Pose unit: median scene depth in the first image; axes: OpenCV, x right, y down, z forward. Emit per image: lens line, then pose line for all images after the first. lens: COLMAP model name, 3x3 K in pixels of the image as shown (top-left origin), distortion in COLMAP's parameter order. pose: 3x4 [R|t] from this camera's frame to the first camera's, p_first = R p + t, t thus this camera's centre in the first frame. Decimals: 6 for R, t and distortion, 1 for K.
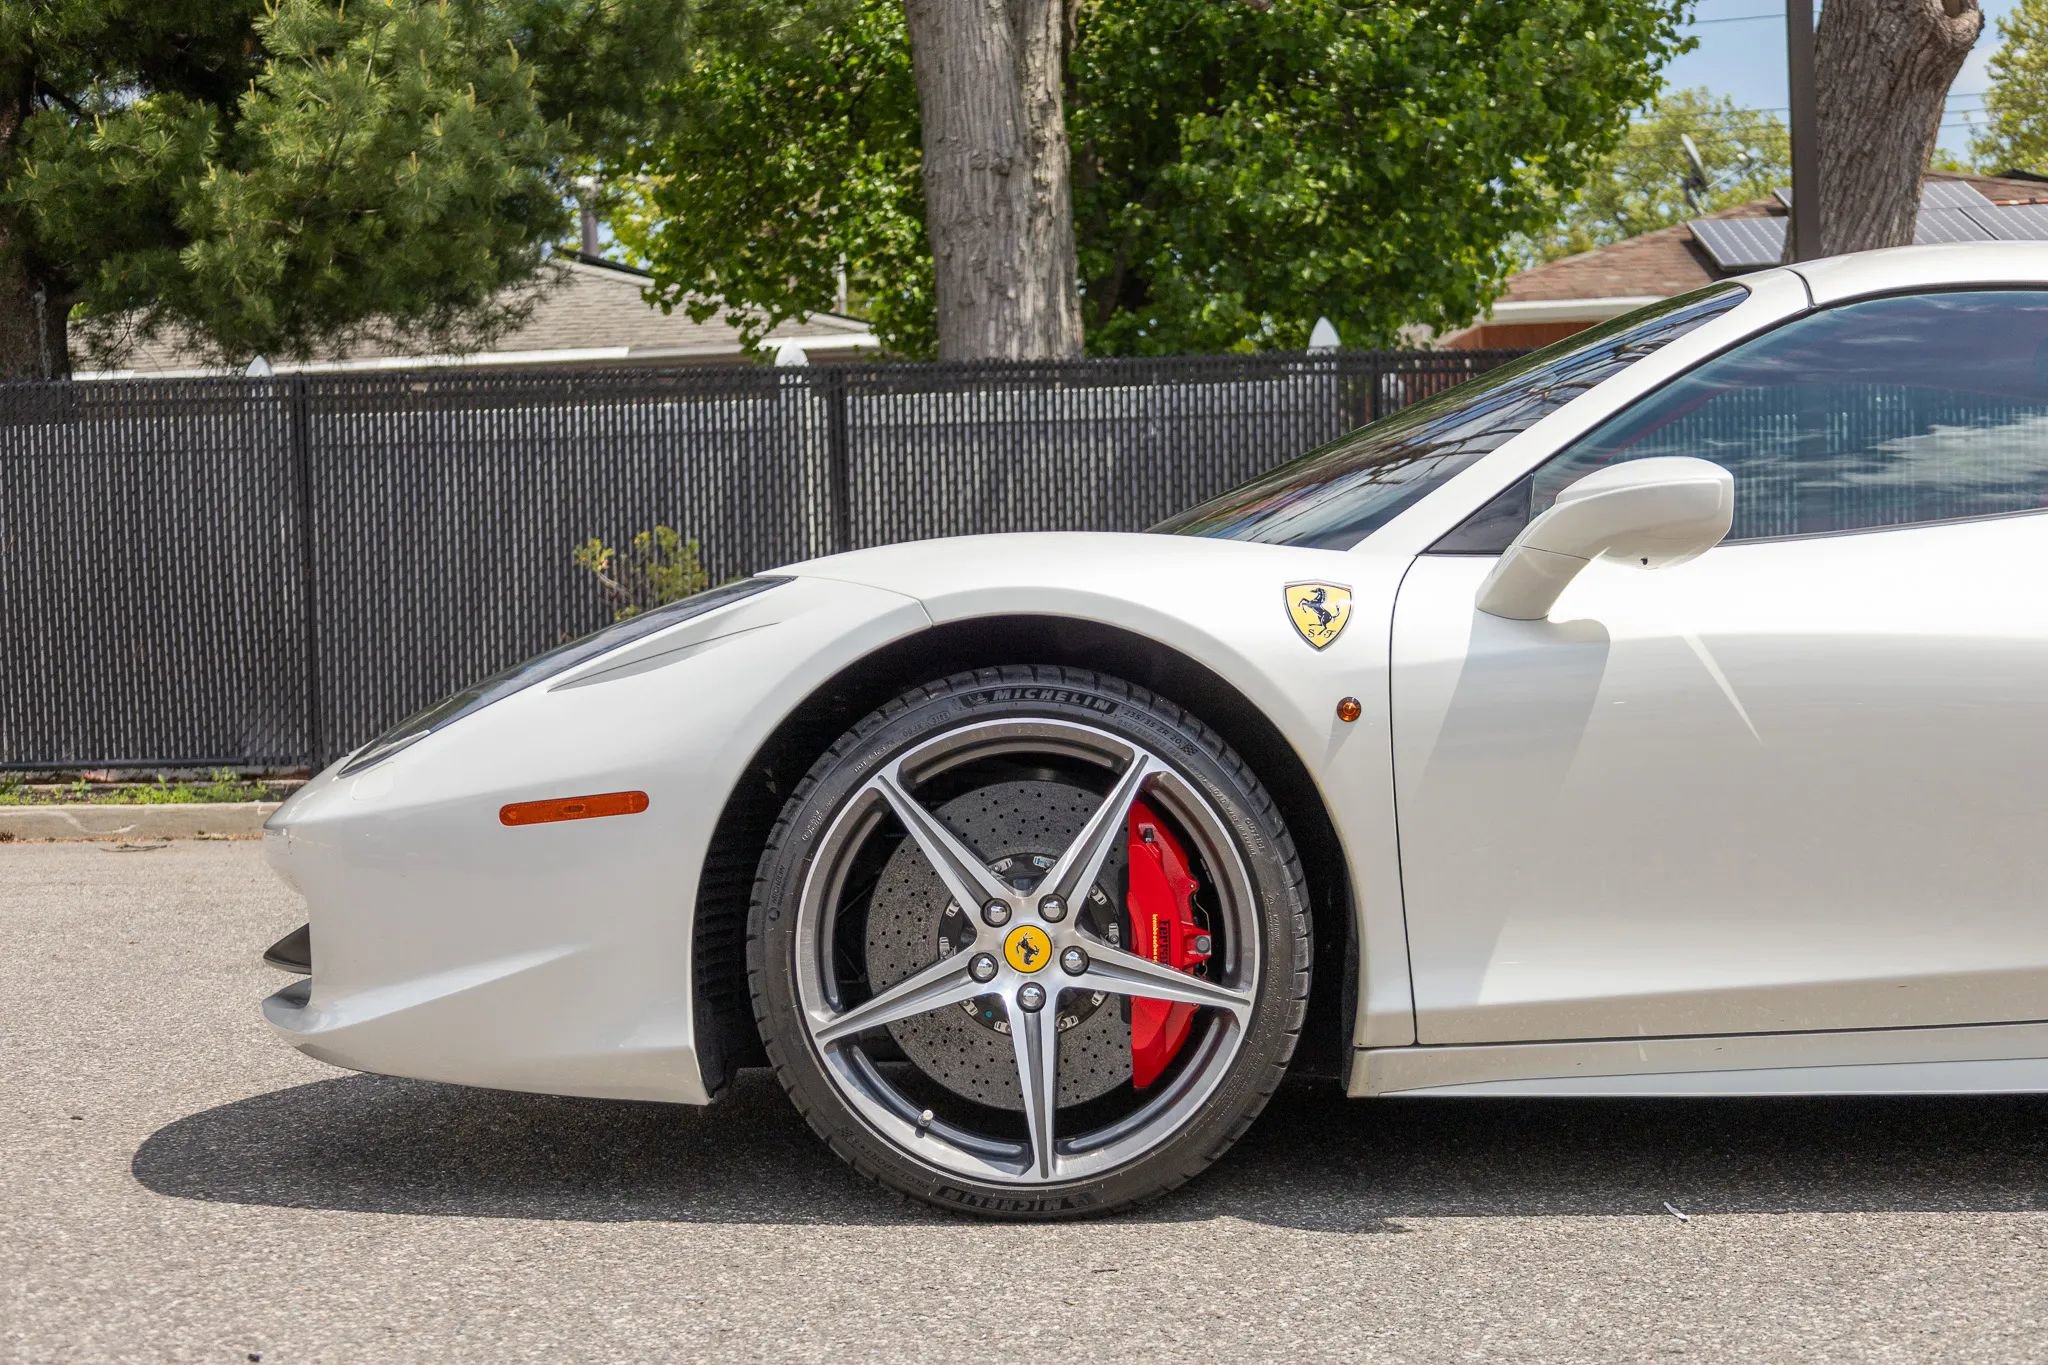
lens RADIAL K [[3446.6, 0, 1058.9], [0, 3446.6, 665.2], [0, 0, 1]] dist [-0.012683, 0.000000]
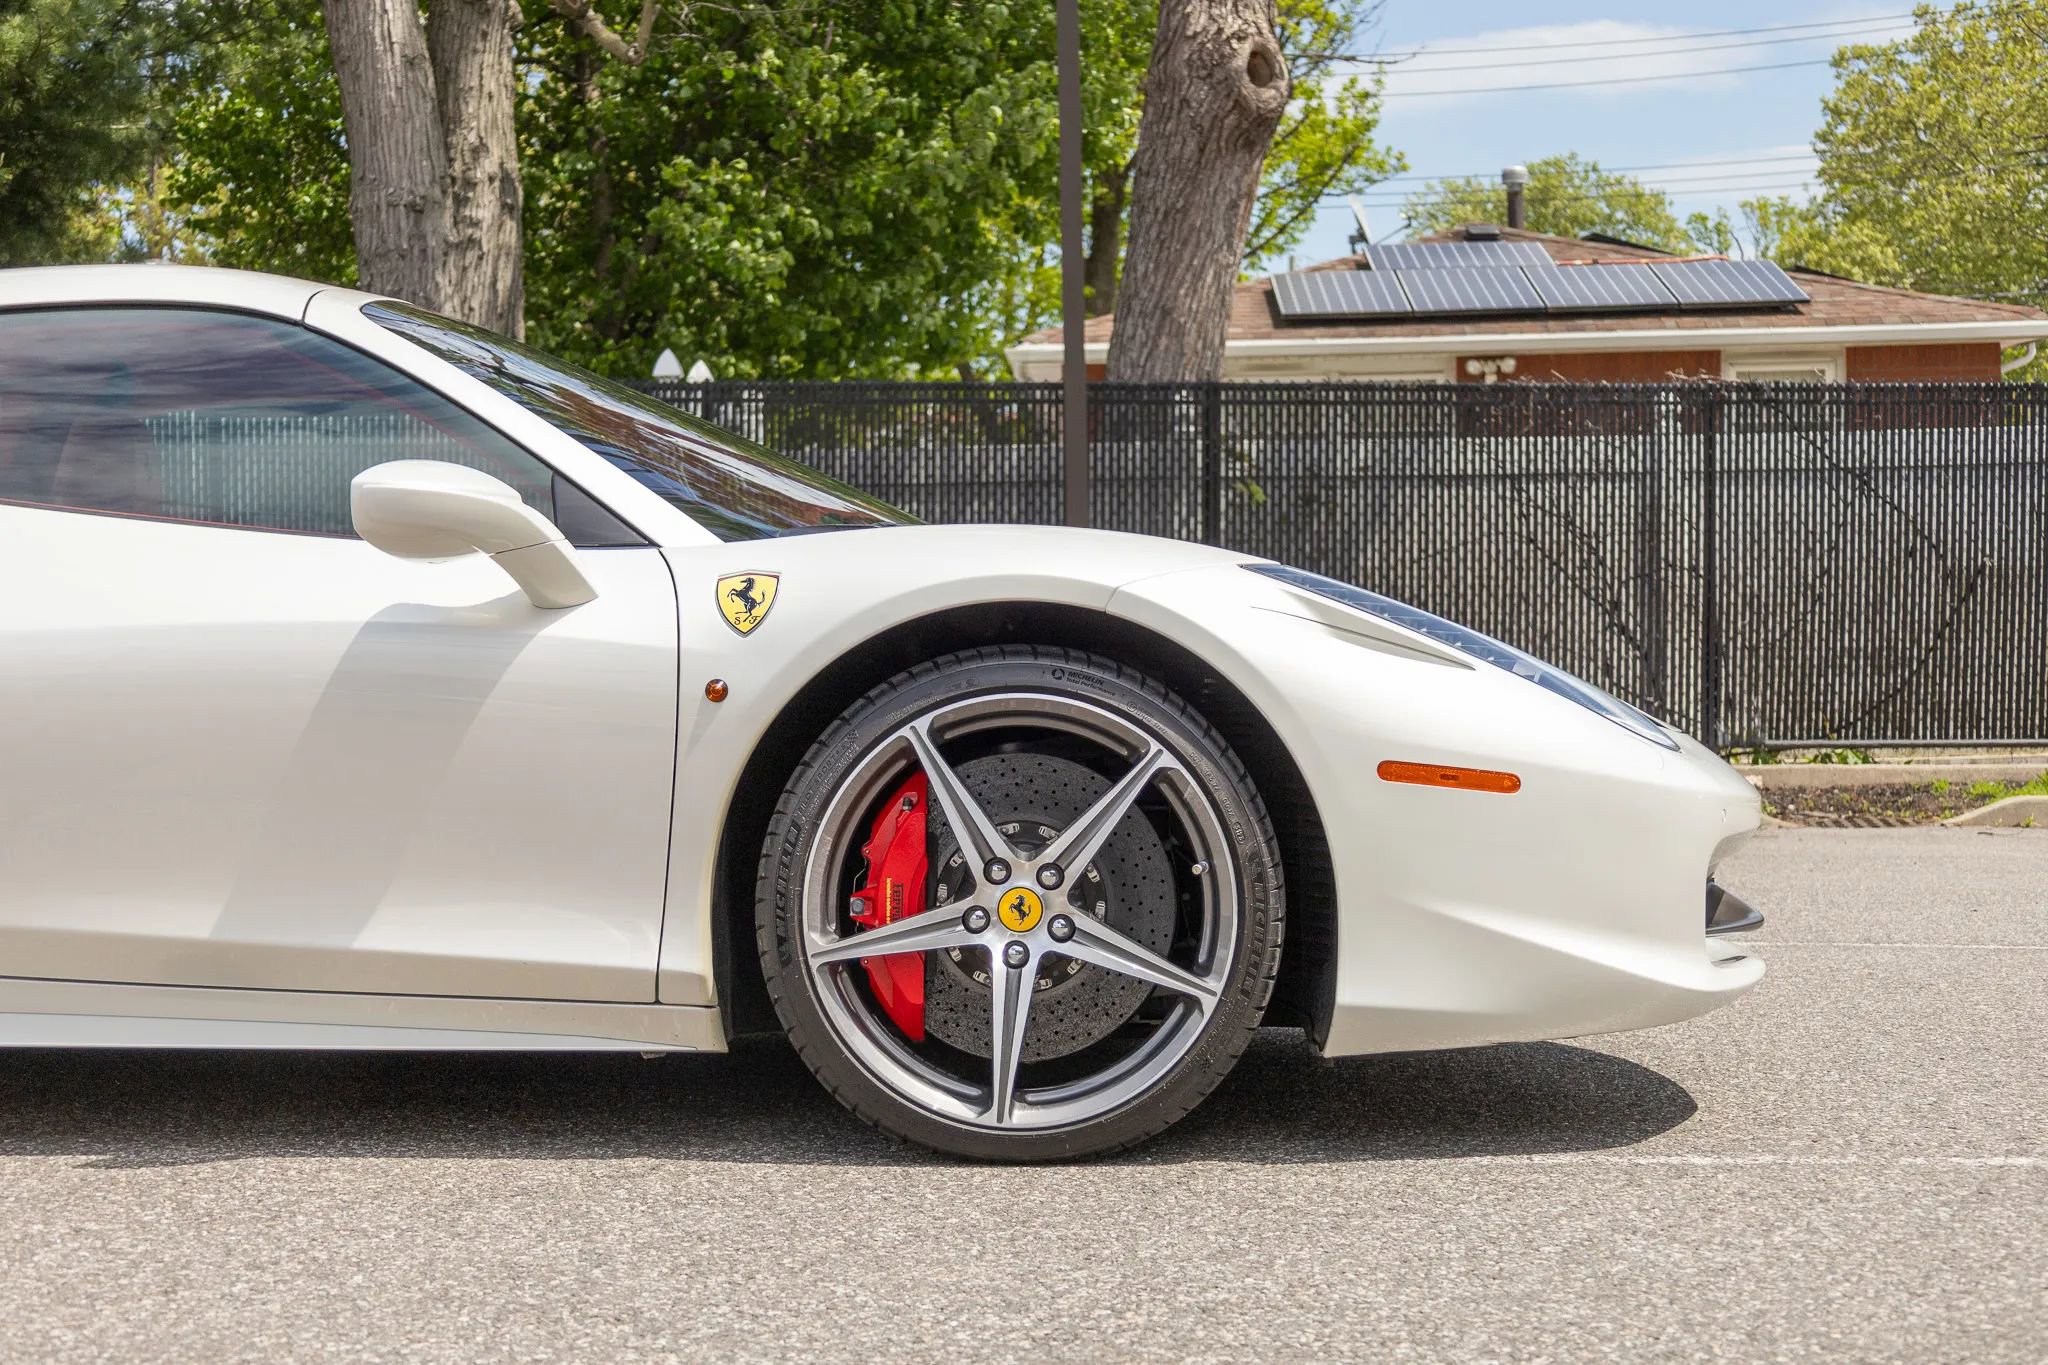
lens RADIAL K [[3120.3, 0, 1051.9], [0, 3120.3, 700.0], [0, 0, 1]] dist [-0.007957, 0.000000]
pose [[0.999675, 0.022136, 0.012647, 0.186652], [-0.022245, 0.999716, 0.008591, -0.001445], [-0.012453, -0.008869, 0.999883, 0.014590]]
